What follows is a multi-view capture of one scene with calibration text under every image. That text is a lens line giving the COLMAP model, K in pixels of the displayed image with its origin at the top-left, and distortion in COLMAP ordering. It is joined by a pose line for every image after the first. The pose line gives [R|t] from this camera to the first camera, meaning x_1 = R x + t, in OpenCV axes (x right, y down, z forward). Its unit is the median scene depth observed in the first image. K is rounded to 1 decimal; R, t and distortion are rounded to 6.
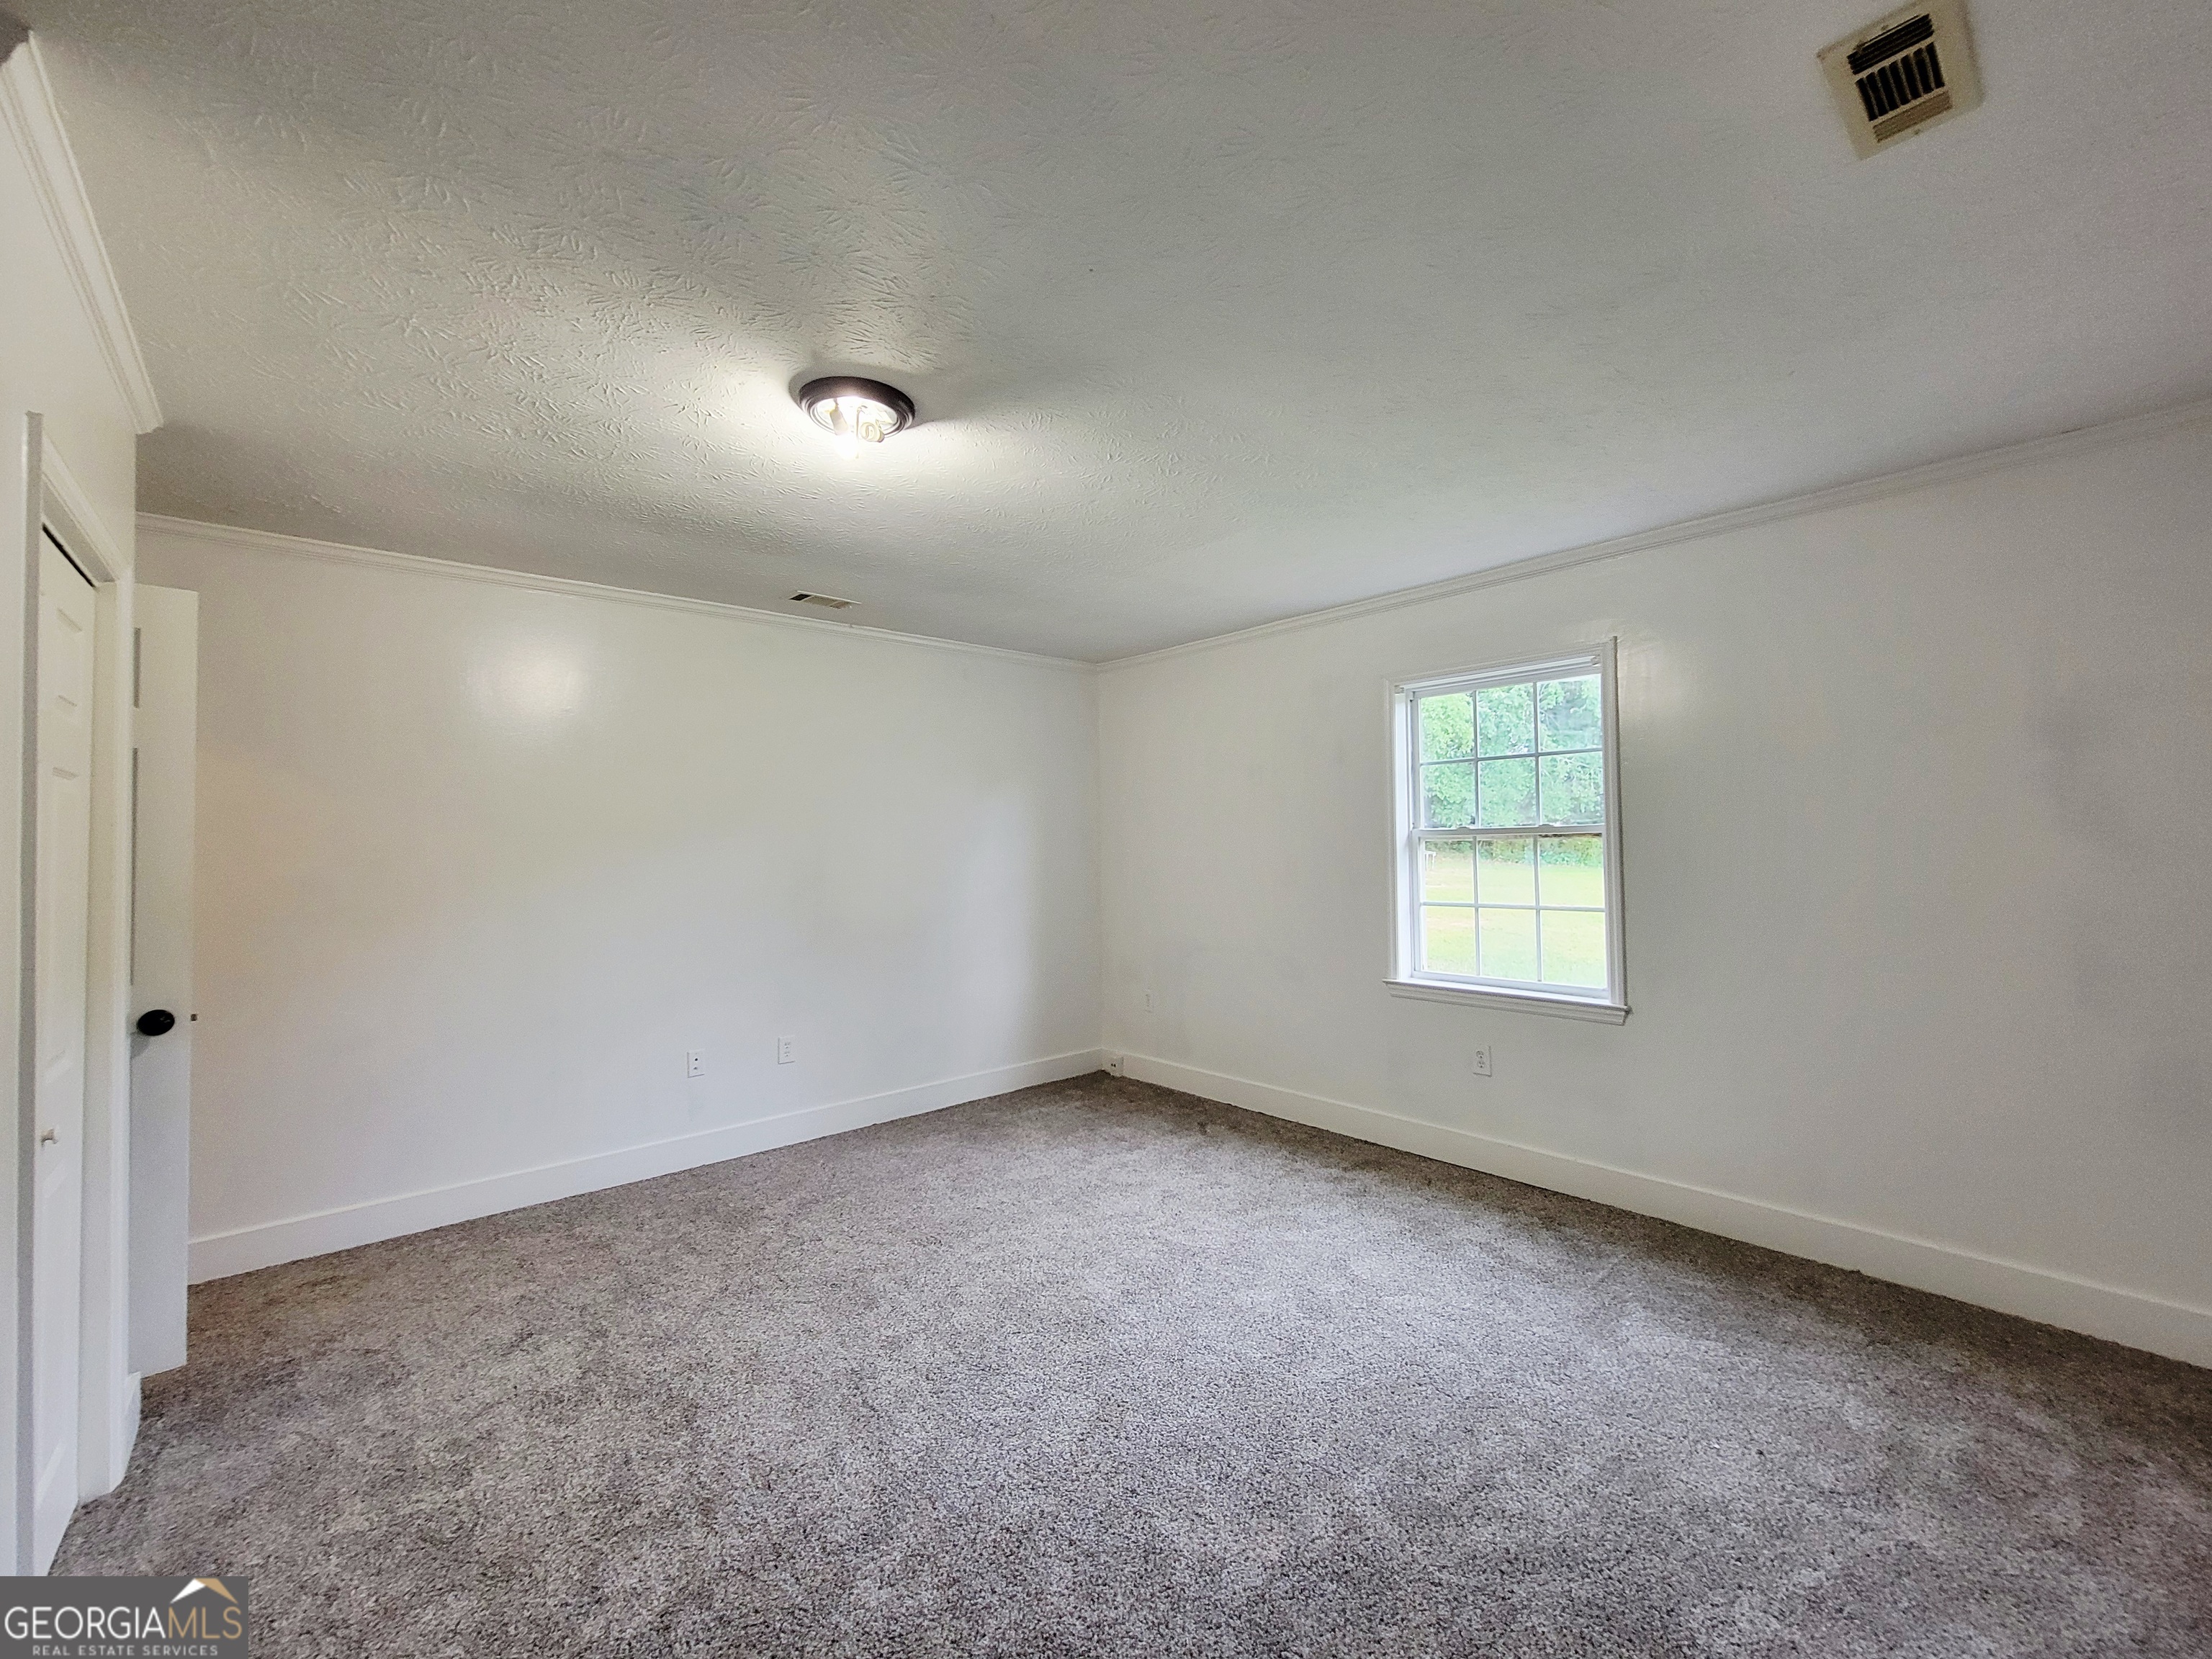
lens RADIAL K [[908.4, 0, 1111.4], [0, 908.4, 817.2], [0, 0, 1]] dist [-0.001851, 0.001562]
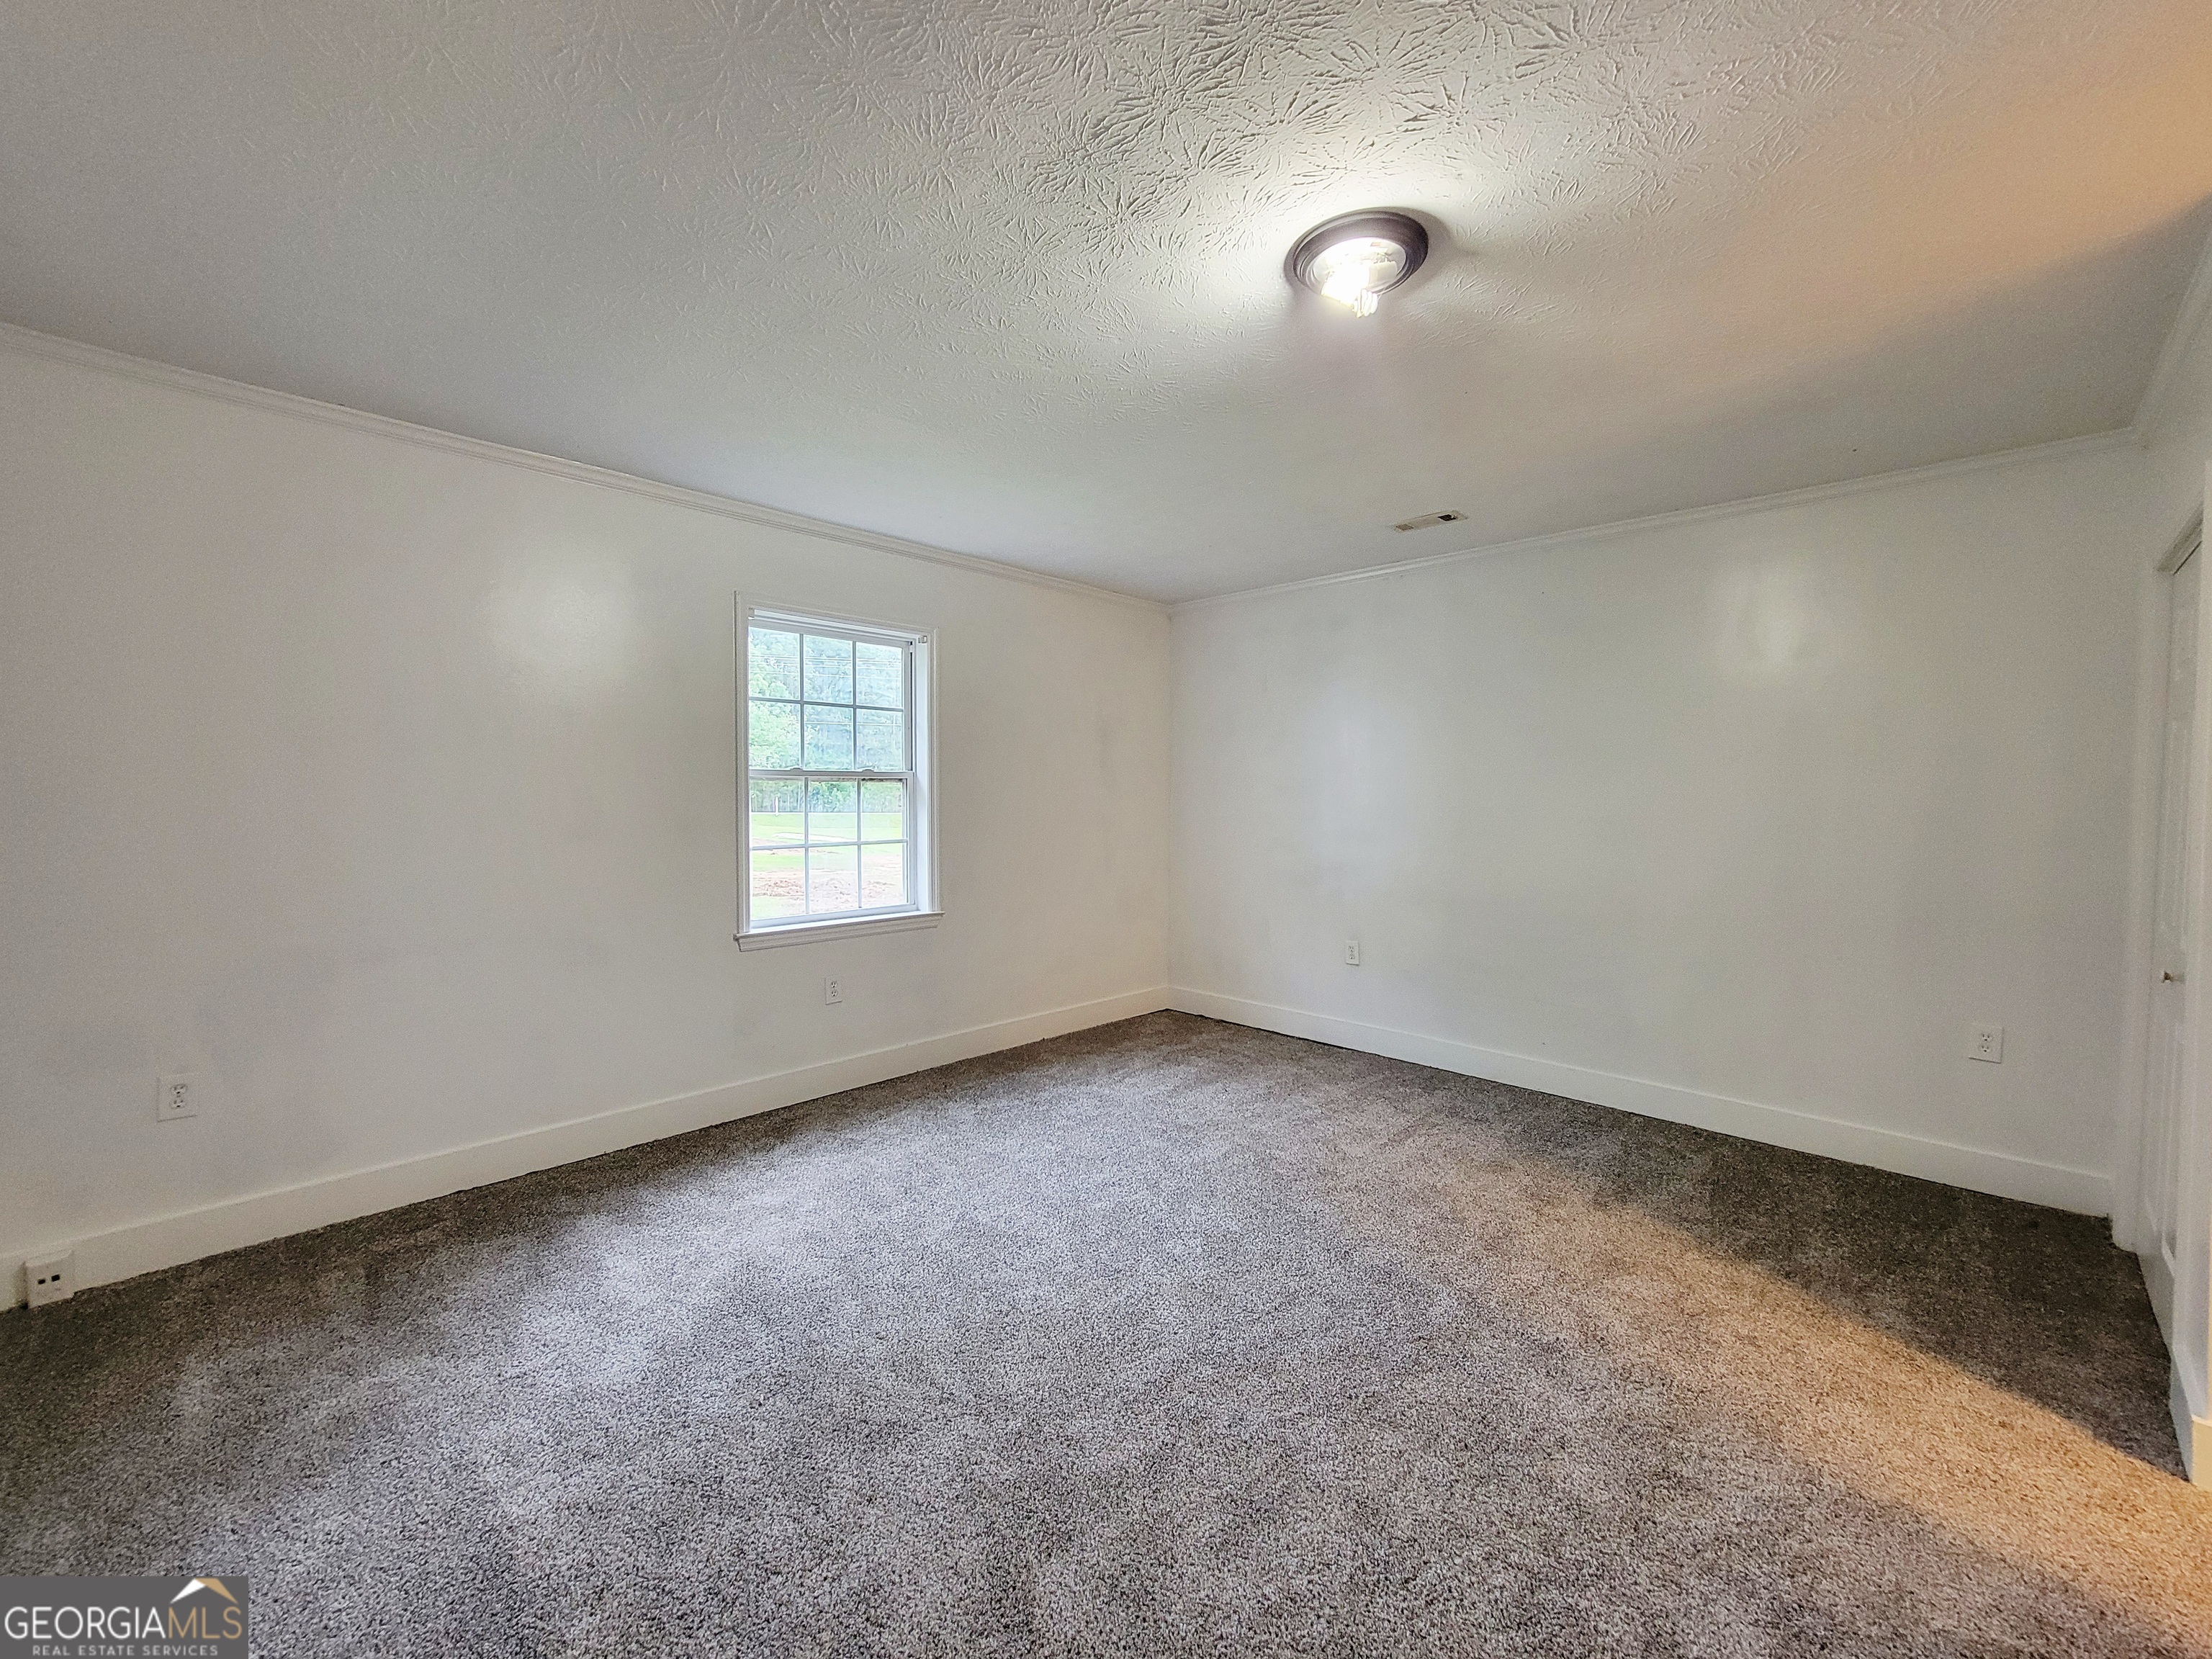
lens RADIAL K [[908.4, 0, 1111.4], [0, 908.4, 817.2], [0, 0, 1]] dist [-0.001851, 0.001562]
pose [[-0.088000, -0.010504, 0.996065, -0.663519], [-0.033856, 0.999398, 0.007548, 0.047212], [-0.995545, -0.033059, -0.088303, 0.768426]]
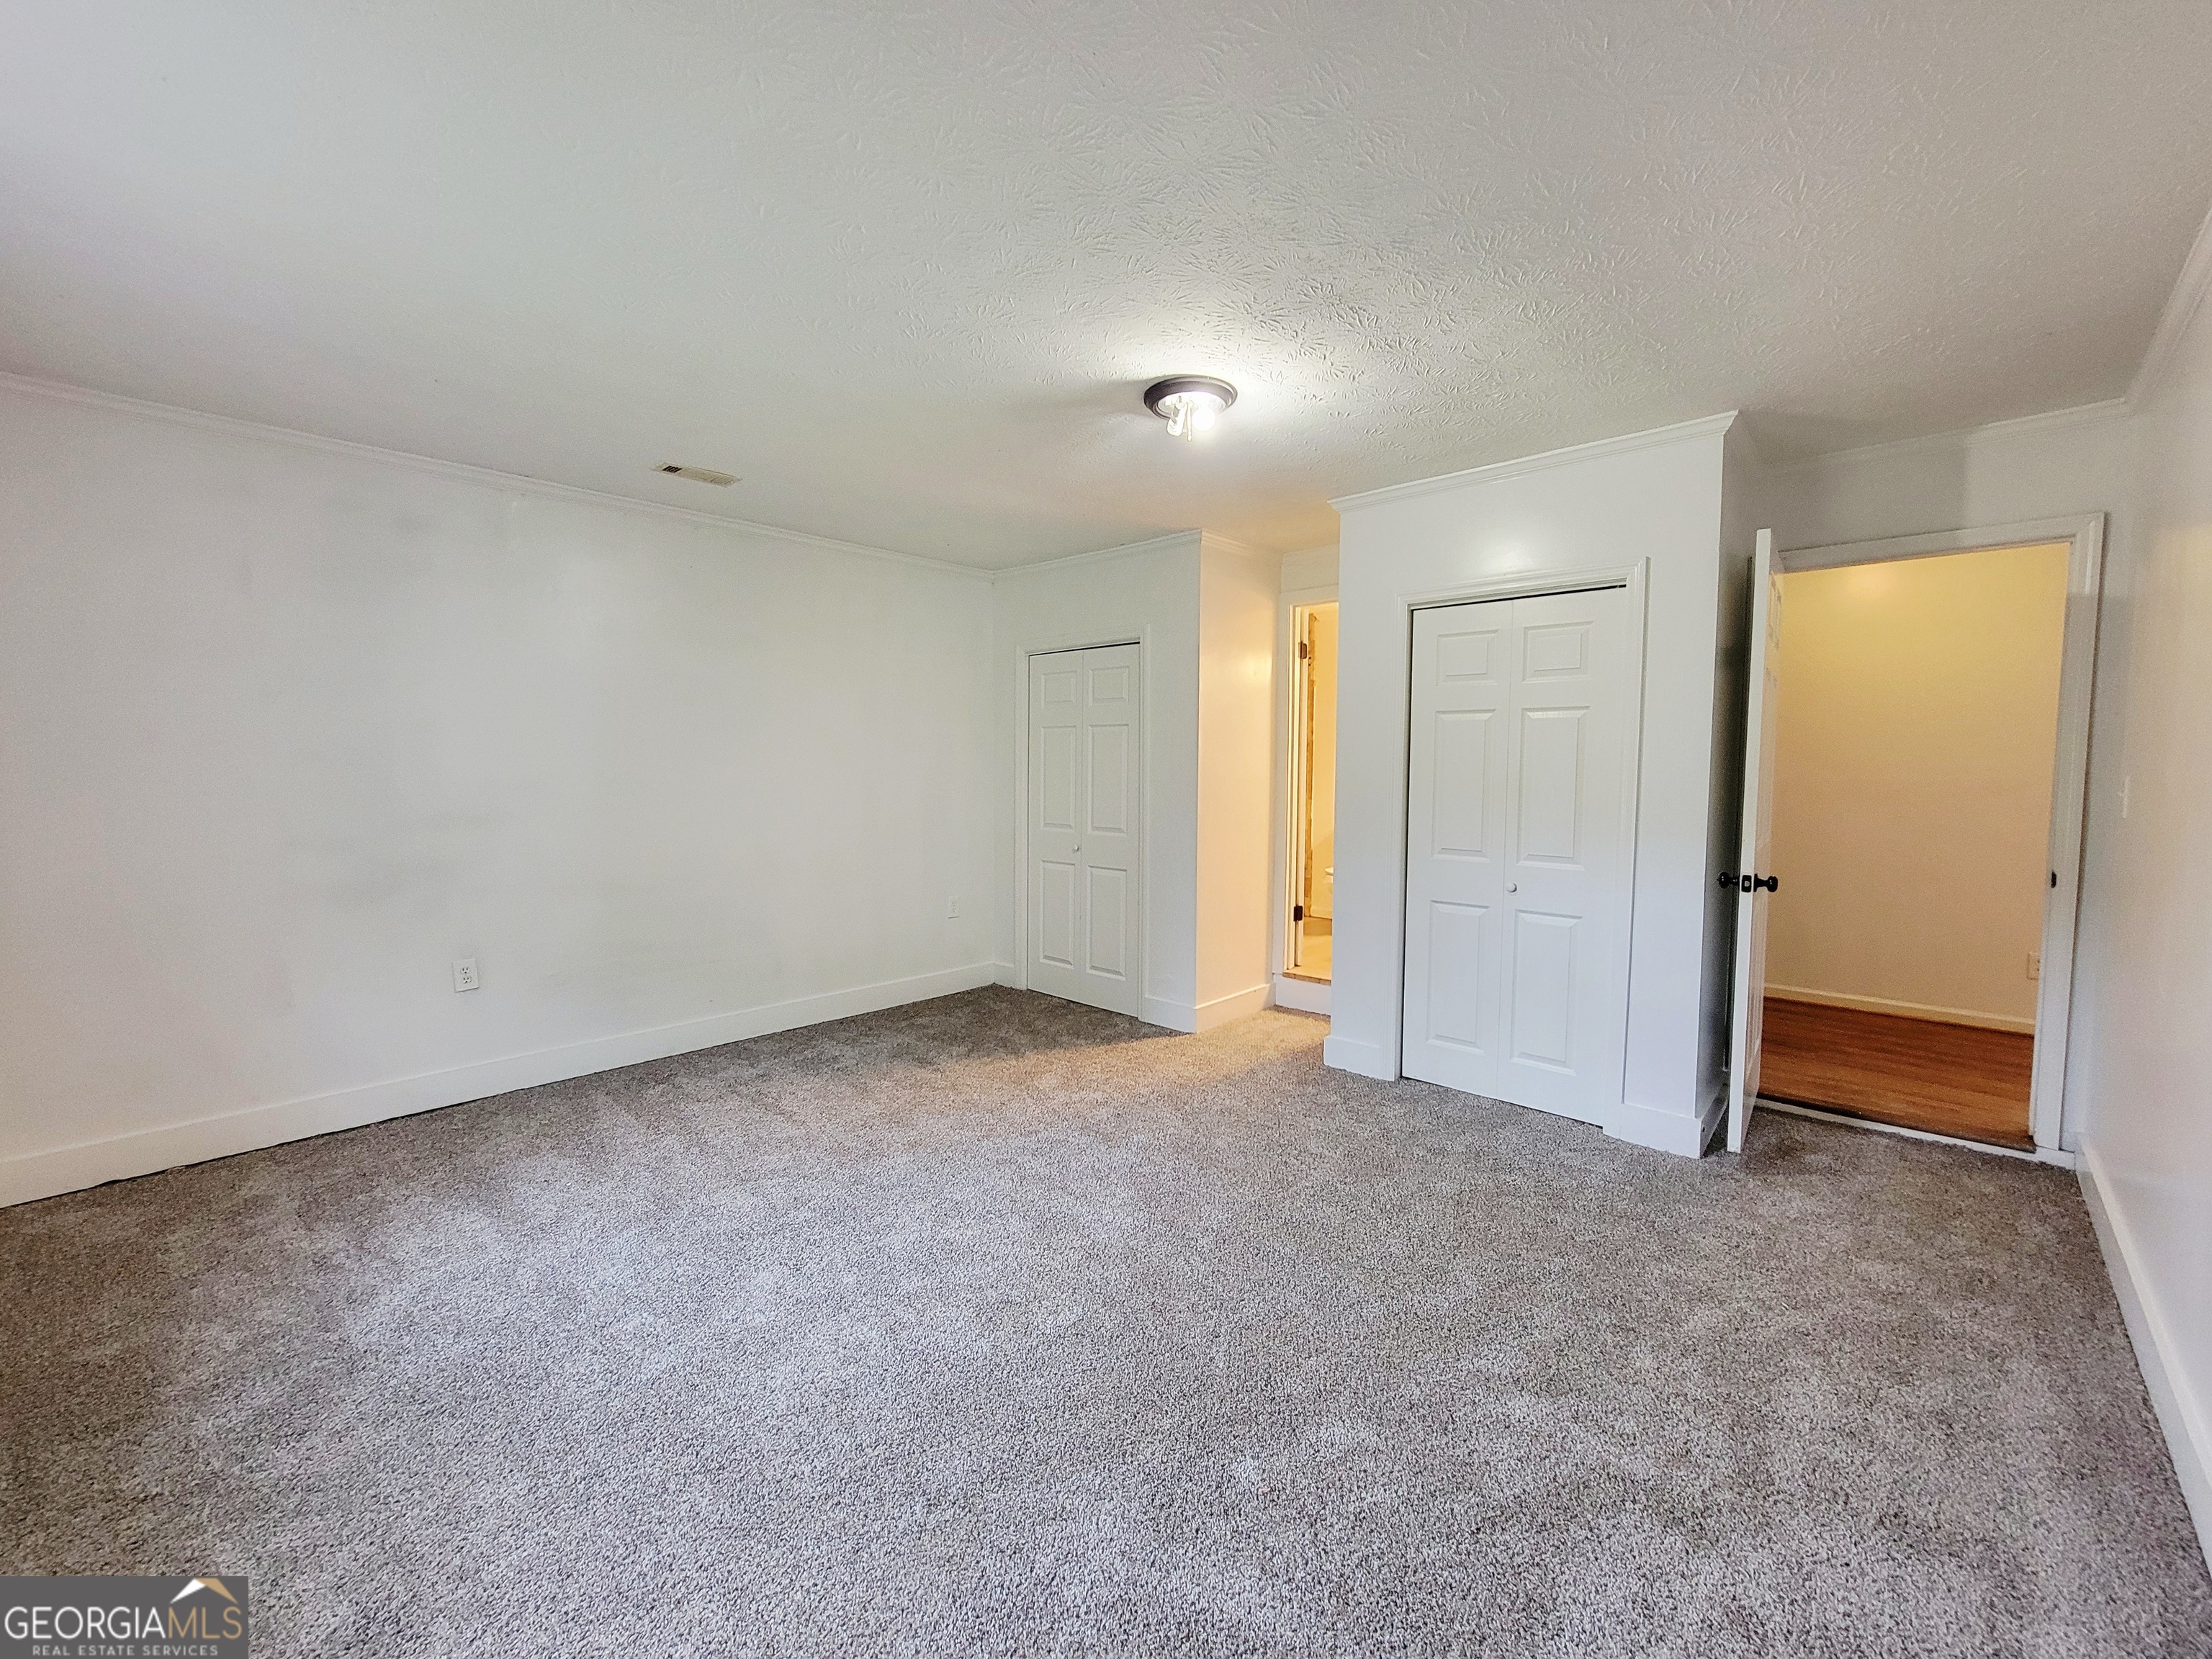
lens RADIAL K [[908.4, 0, 1111.4], [0, 908.4, 817.2], [0, 0, 1]] dist [-0.001851, 0.001562]
pose [[-0.993131, 0.022881, -0.114746, -0.009977], [0.019739, 0.999400, 0.028444, 0.054250], [0.115328, 0.025984, -0.992988, 1.330055]]
